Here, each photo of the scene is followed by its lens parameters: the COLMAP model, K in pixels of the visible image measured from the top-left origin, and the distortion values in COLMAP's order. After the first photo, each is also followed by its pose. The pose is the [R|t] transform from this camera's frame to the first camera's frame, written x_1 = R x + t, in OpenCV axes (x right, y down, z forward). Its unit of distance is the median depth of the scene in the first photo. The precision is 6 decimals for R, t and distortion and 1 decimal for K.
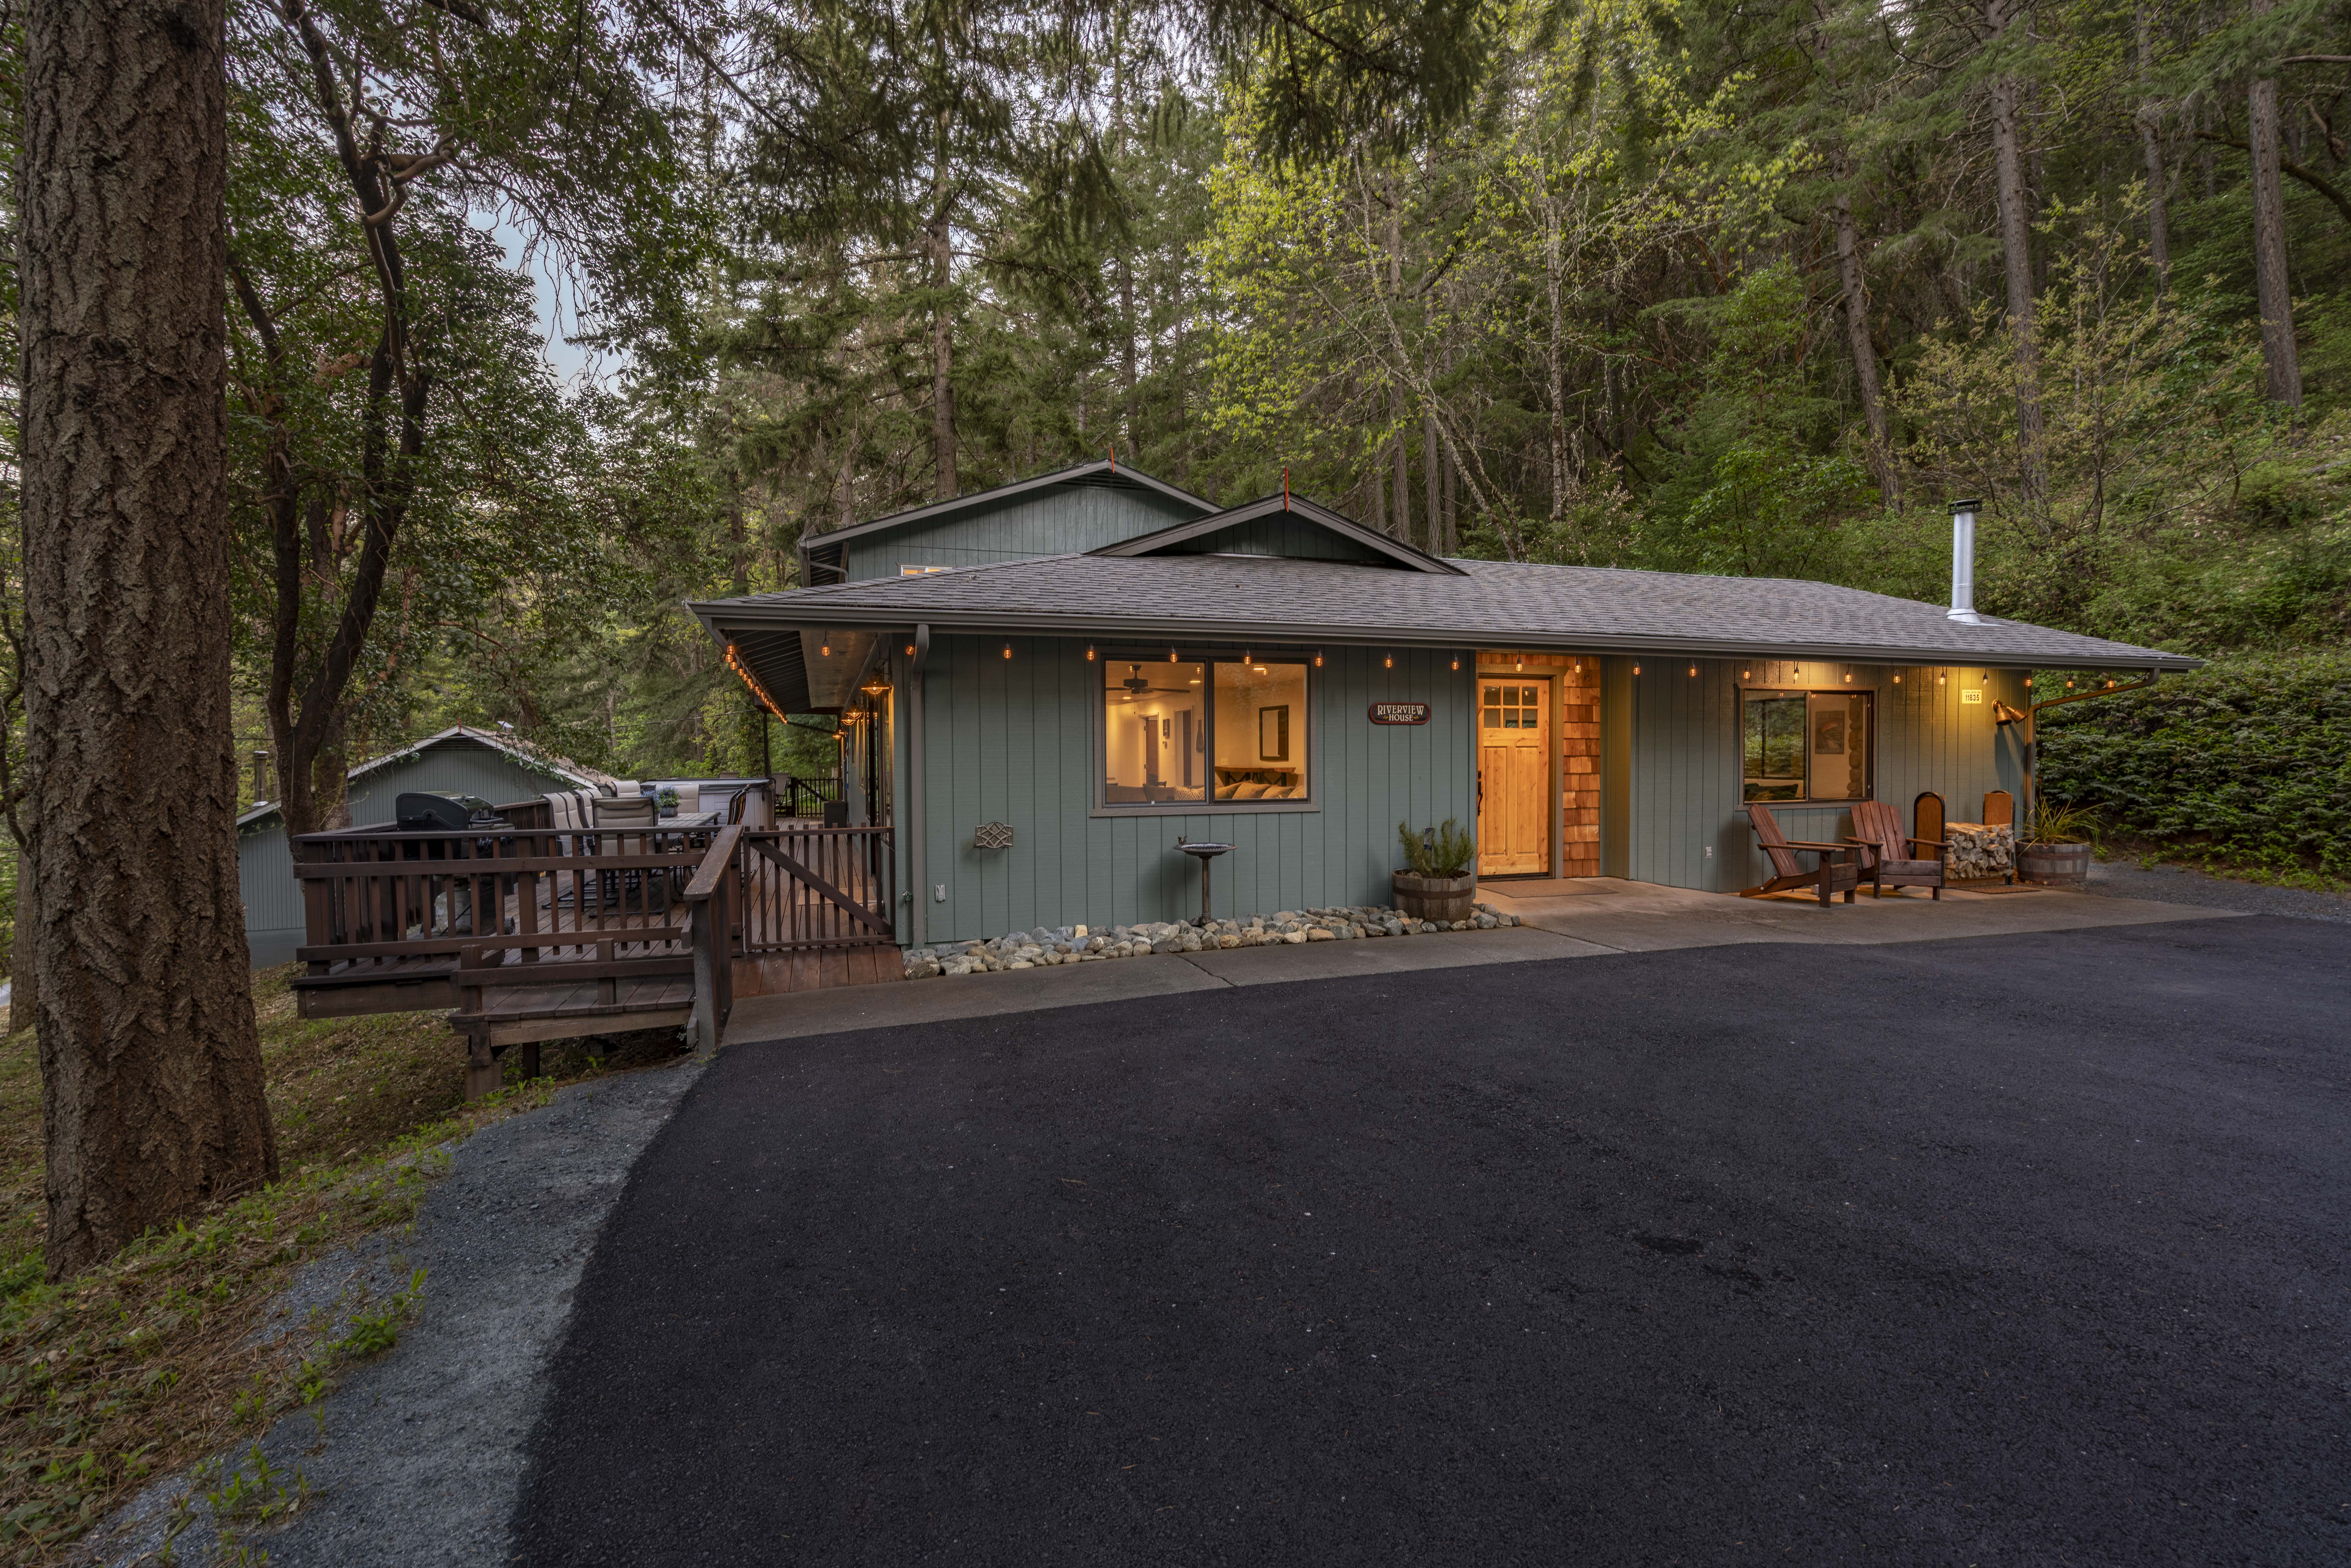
lens RADIAL K [[1067.7, 0, 1182.3], [0, 1067.7, 780.8], [0, 0, 1]] dist [-0.001196, -0.000094]
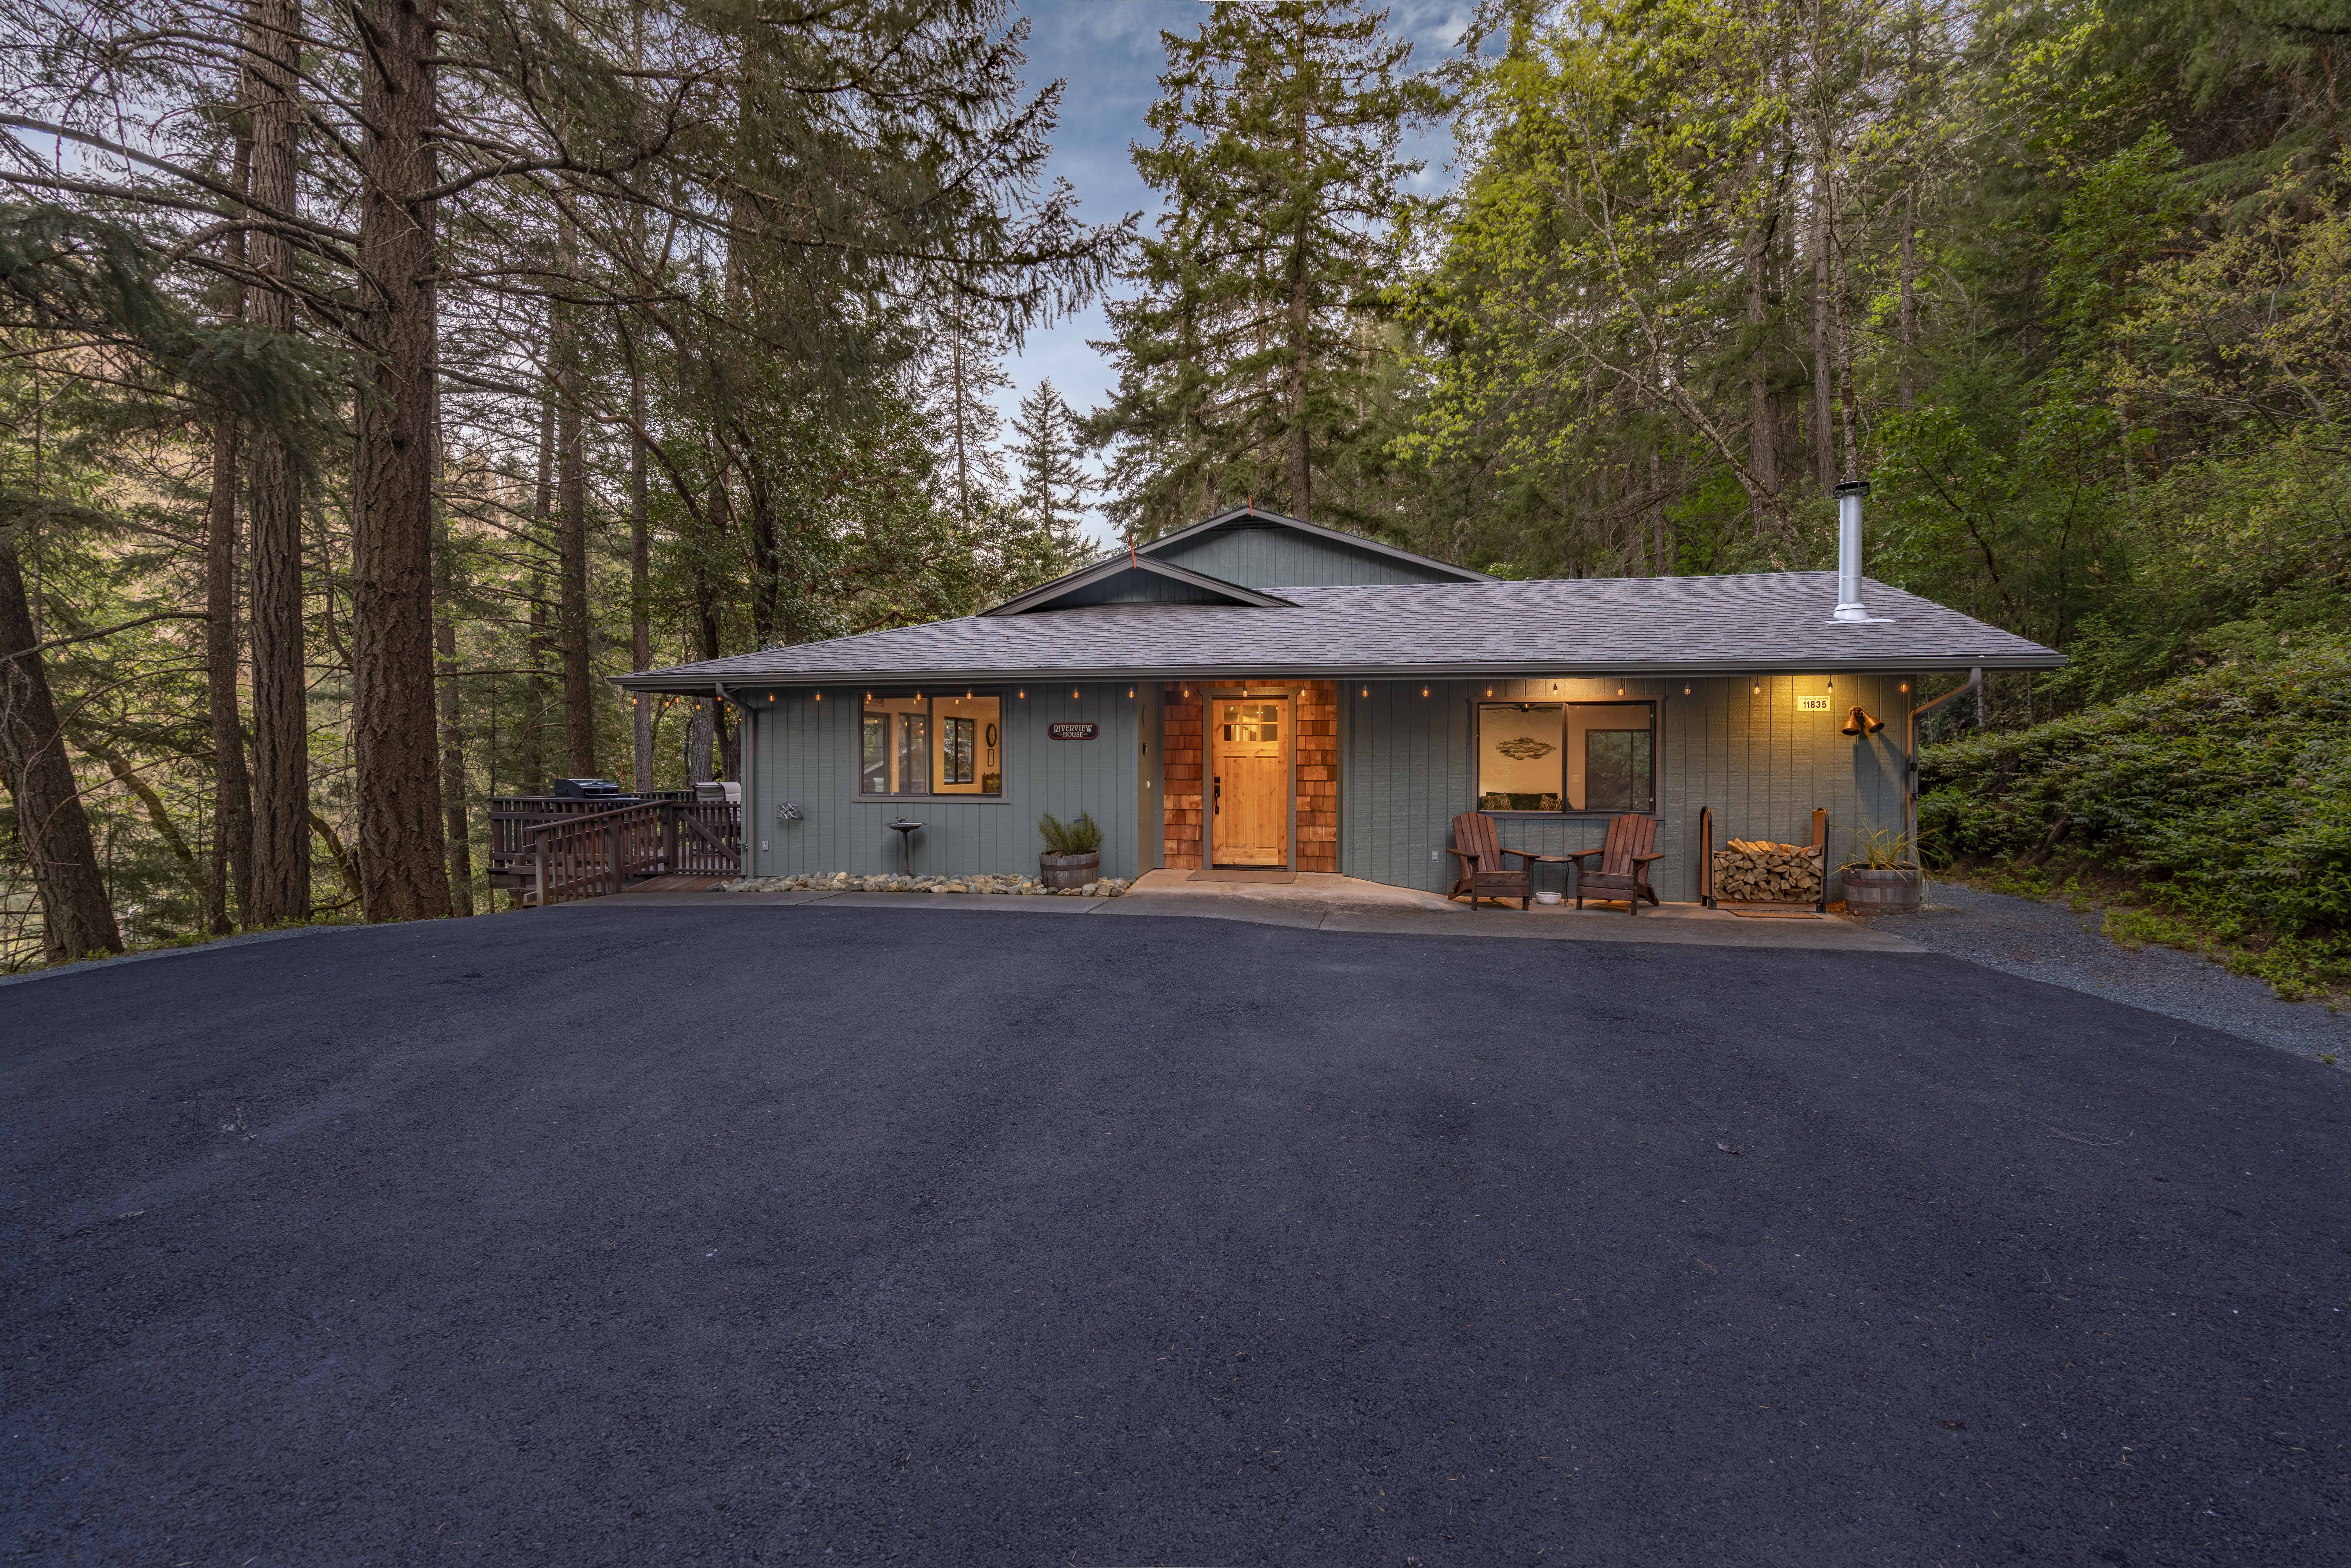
lens RADIAL K [[1067.7, 0, 1173.7], [0, 1067.7, 778.8], [0, 0, 1]] dist [-0.001196, -0.000094]
pose [[0.861490, 0.015484, -0.507538, 0.824639], [-0.019129, 0.999815, -0.001969, -0.003615], [0.507414, 0.011405, 0.861627, -0.058762]]
